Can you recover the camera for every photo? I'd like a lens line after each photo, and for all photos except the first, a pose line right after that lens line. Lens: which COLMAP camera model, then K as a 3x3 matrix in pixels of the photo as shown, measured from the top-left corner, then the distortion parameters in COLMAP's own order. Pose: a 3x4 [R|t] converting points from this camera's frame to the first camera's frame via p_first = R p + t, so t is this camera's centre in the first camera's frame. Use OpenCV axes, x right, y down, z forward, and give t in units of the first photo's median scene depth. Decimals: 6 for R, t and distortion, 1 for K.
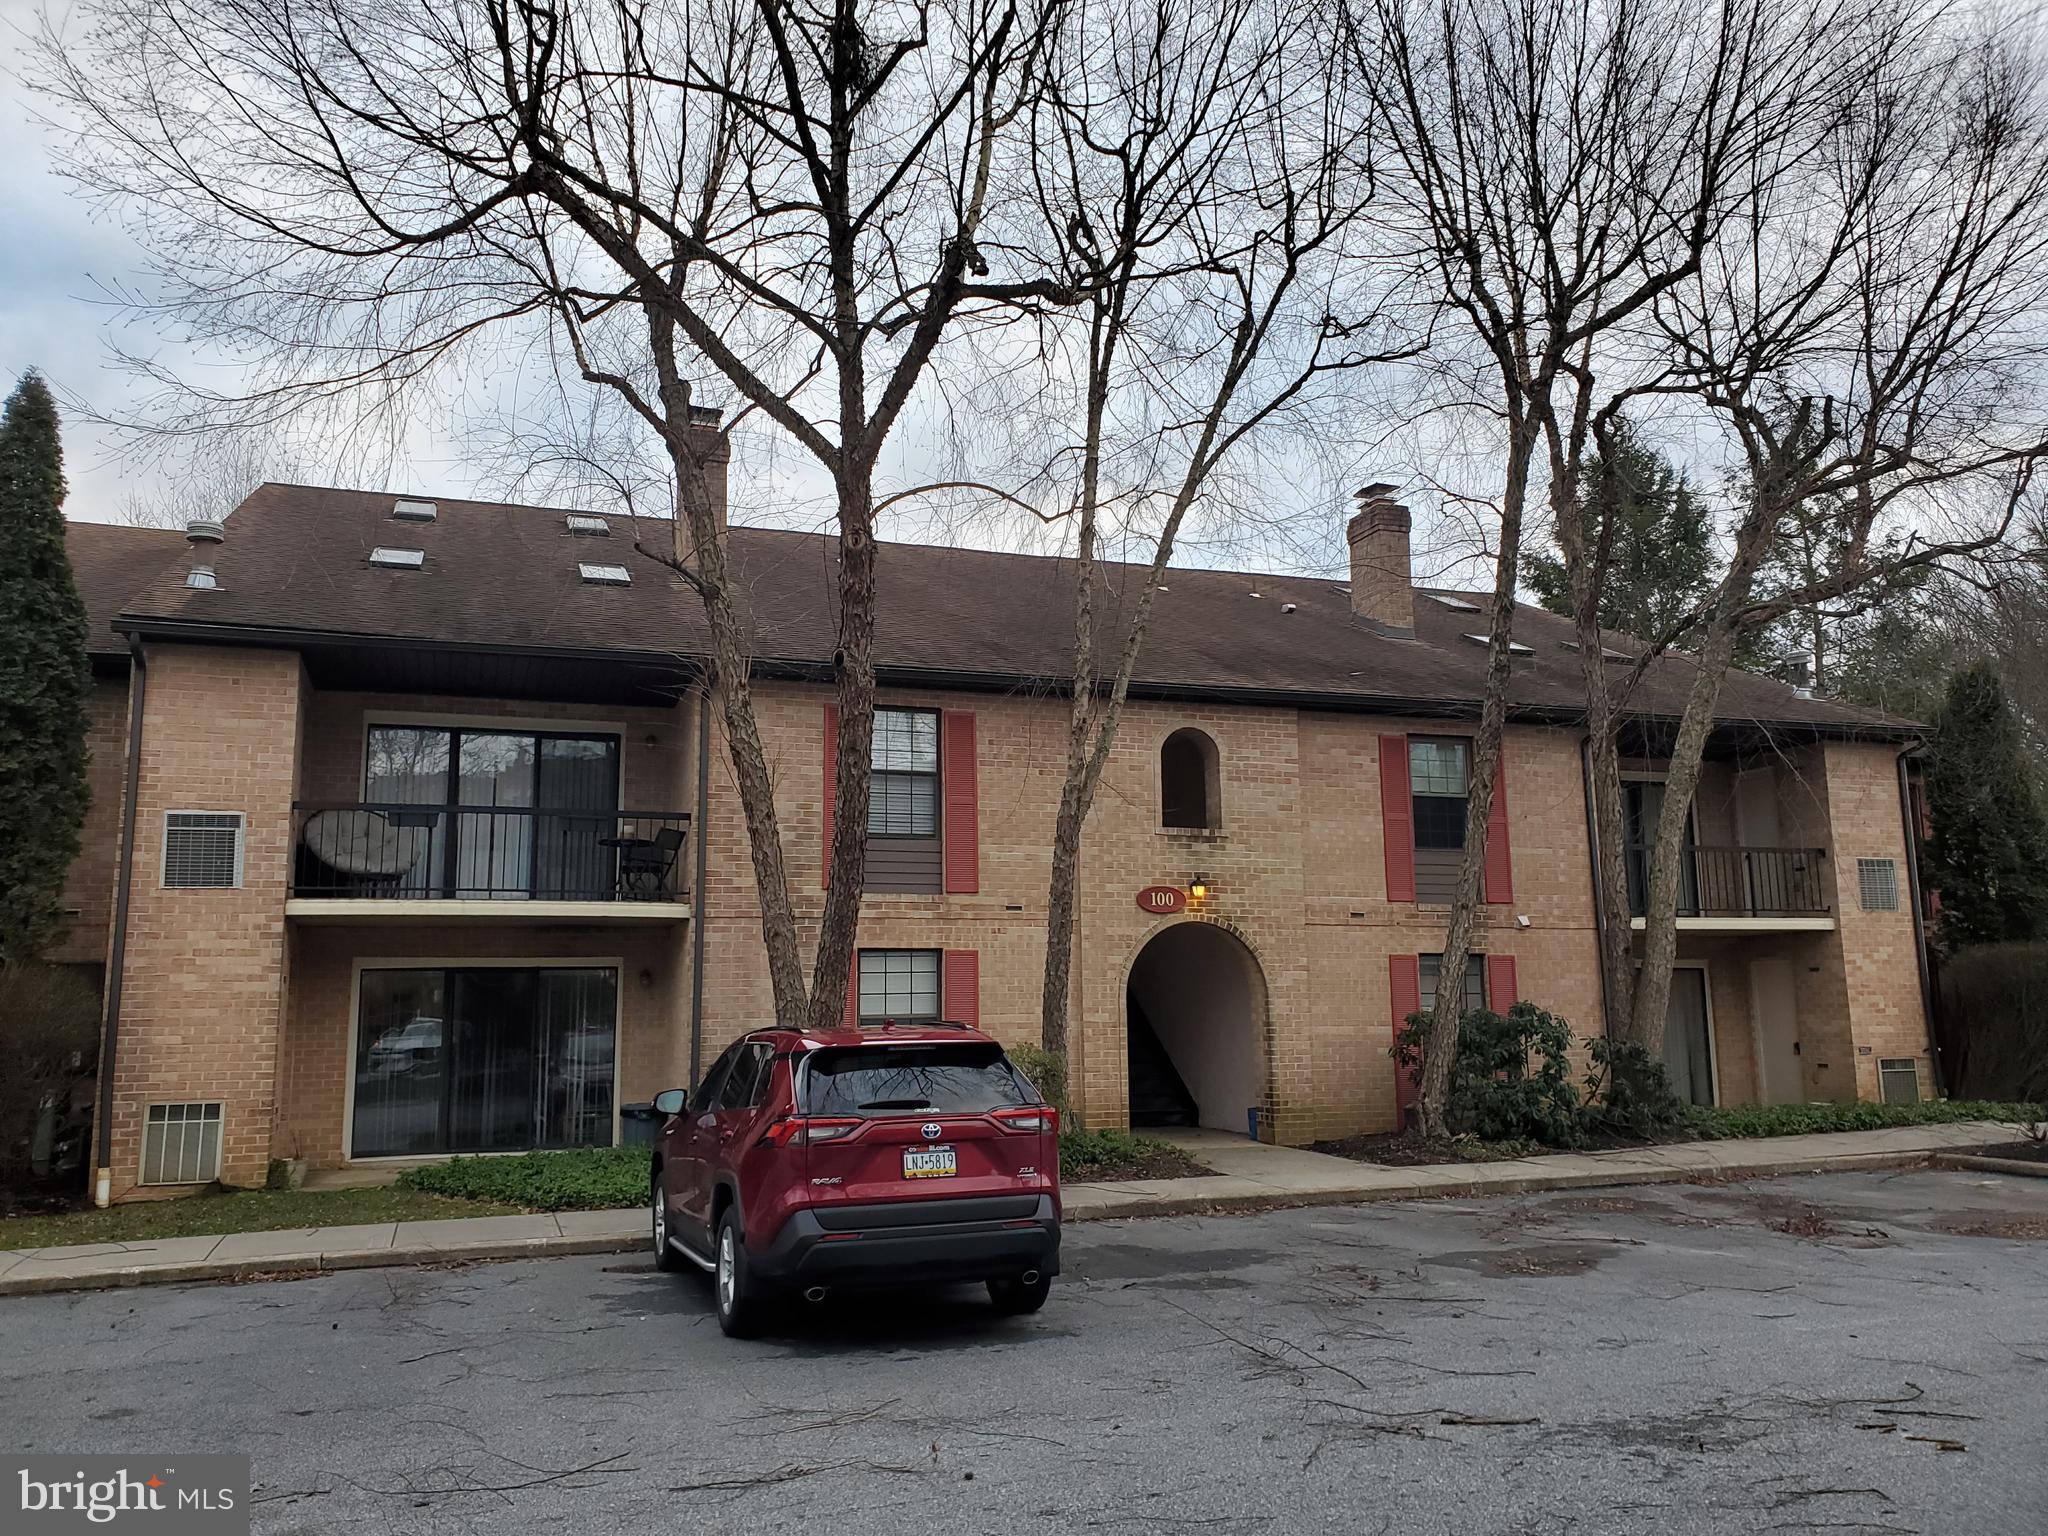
lens RADIAL K [[1495.2, 0, 1024.0], [0, 1495.2, 768.0], [0, 0, 1]] dist [0.031143, 0.008291]
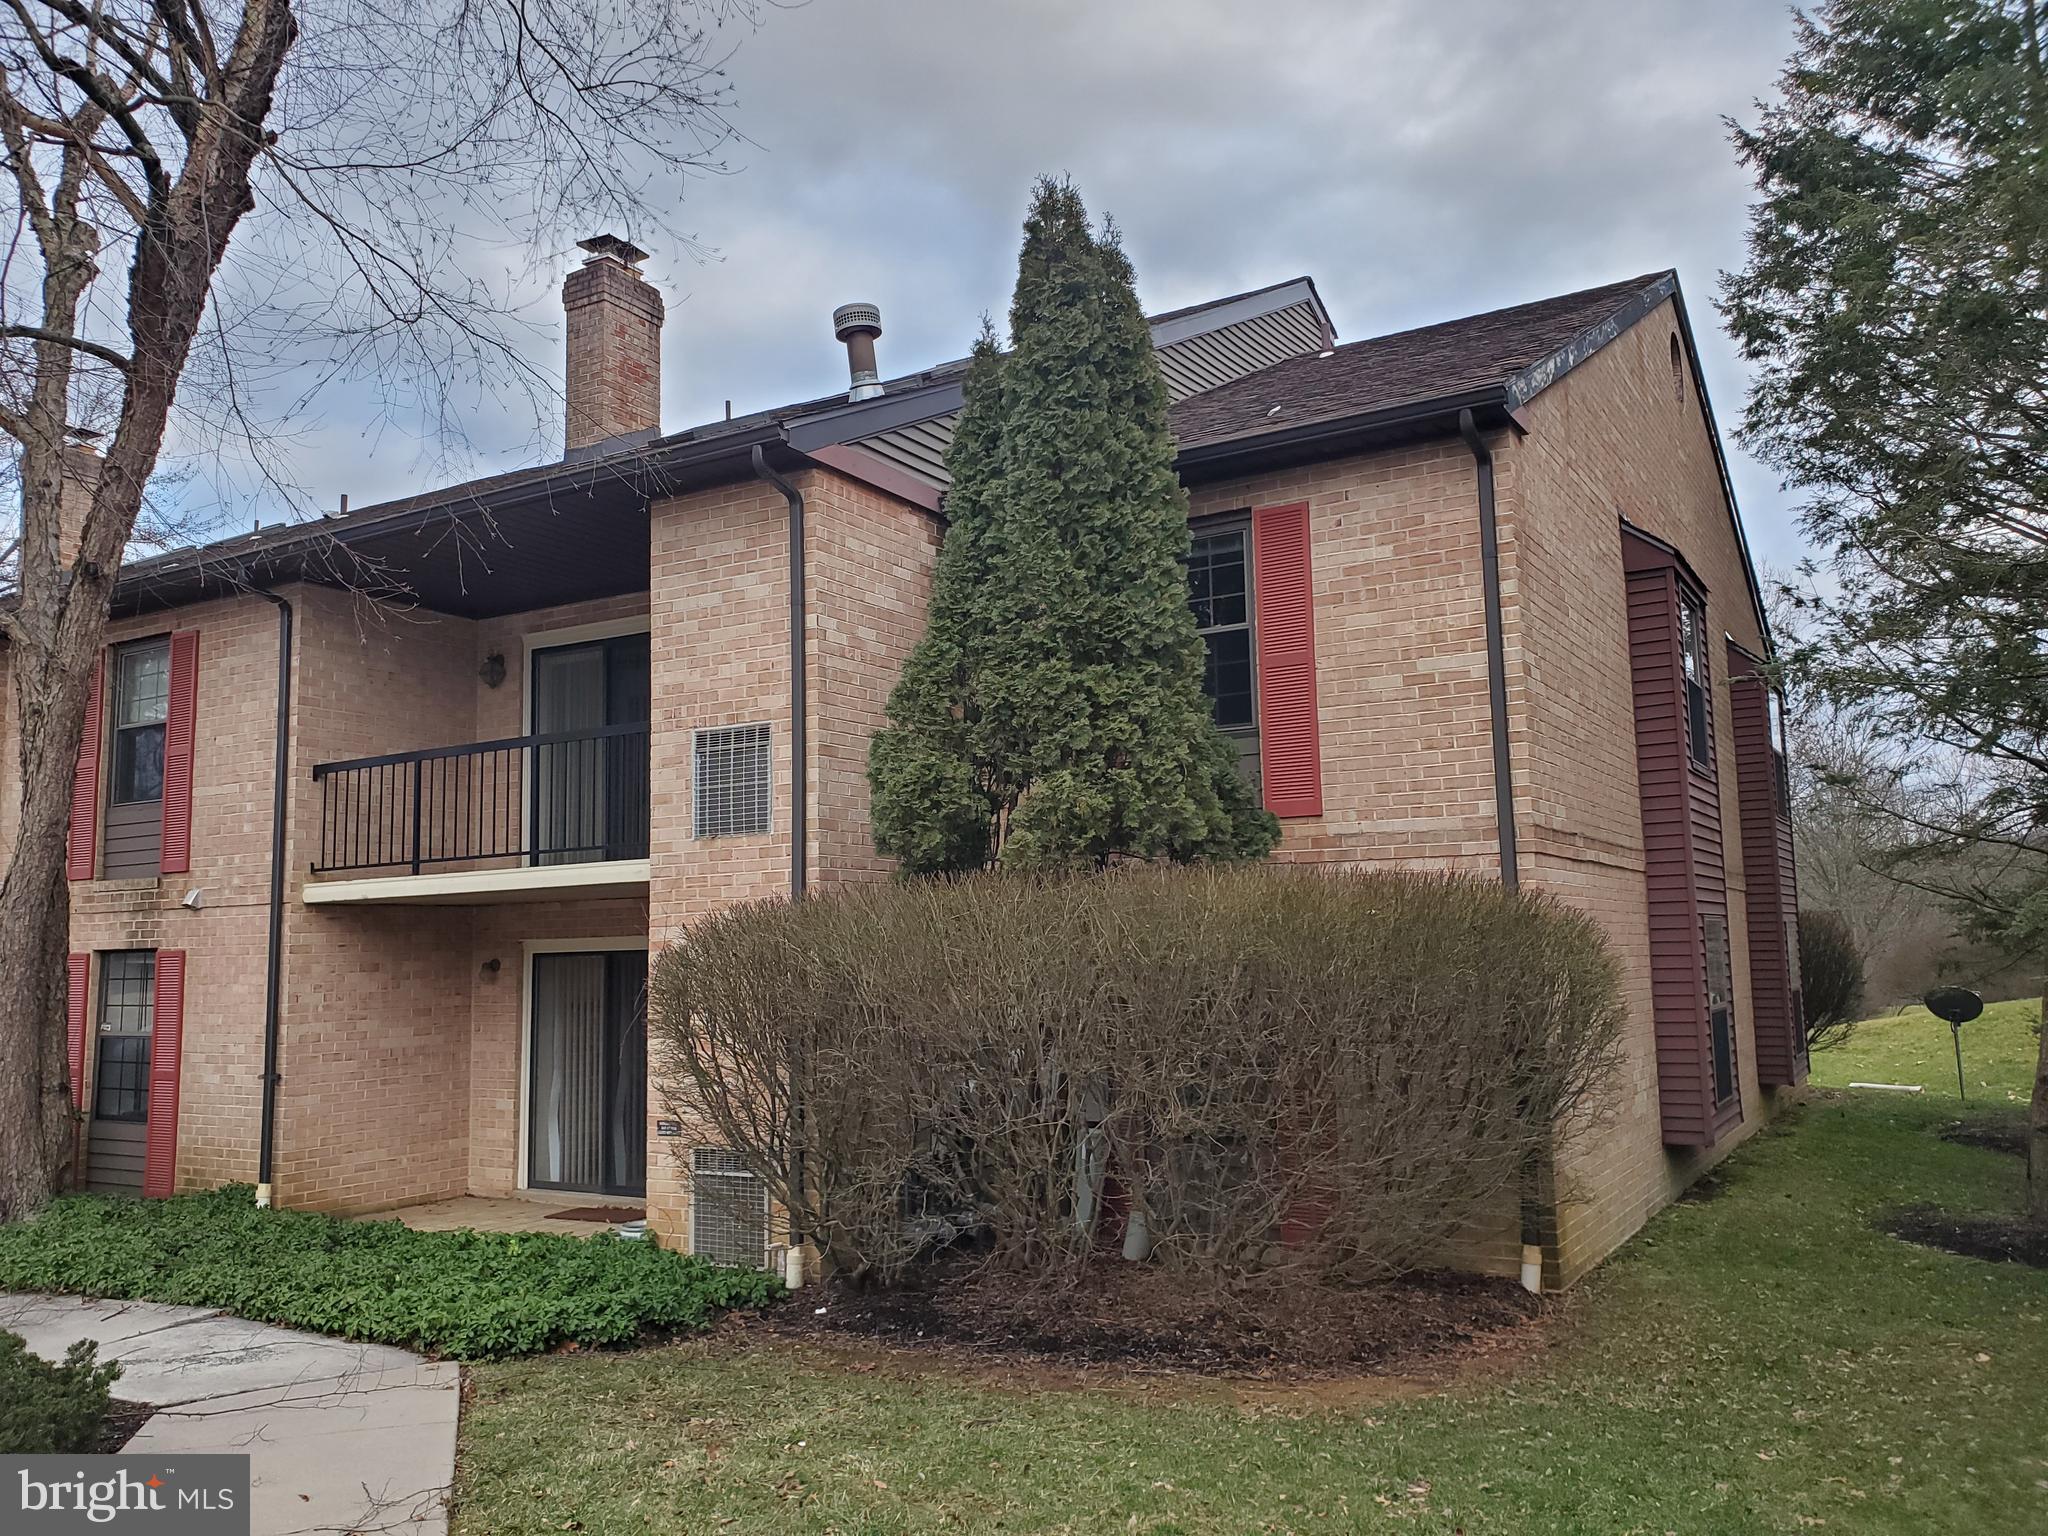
lens RADIAL K [[1495.2, 0, 1024.0], [0, 1495.2, 768.0], [0, 0, 1]] dist [0.031143, 0.008291]
pose [[0.645649, -0.085591, -0.758822, 1.047028], [0.133923, 0.990989, 0.002171, 0.089531], [0.751799, -0.103025, 0.651294, 0.814545]]
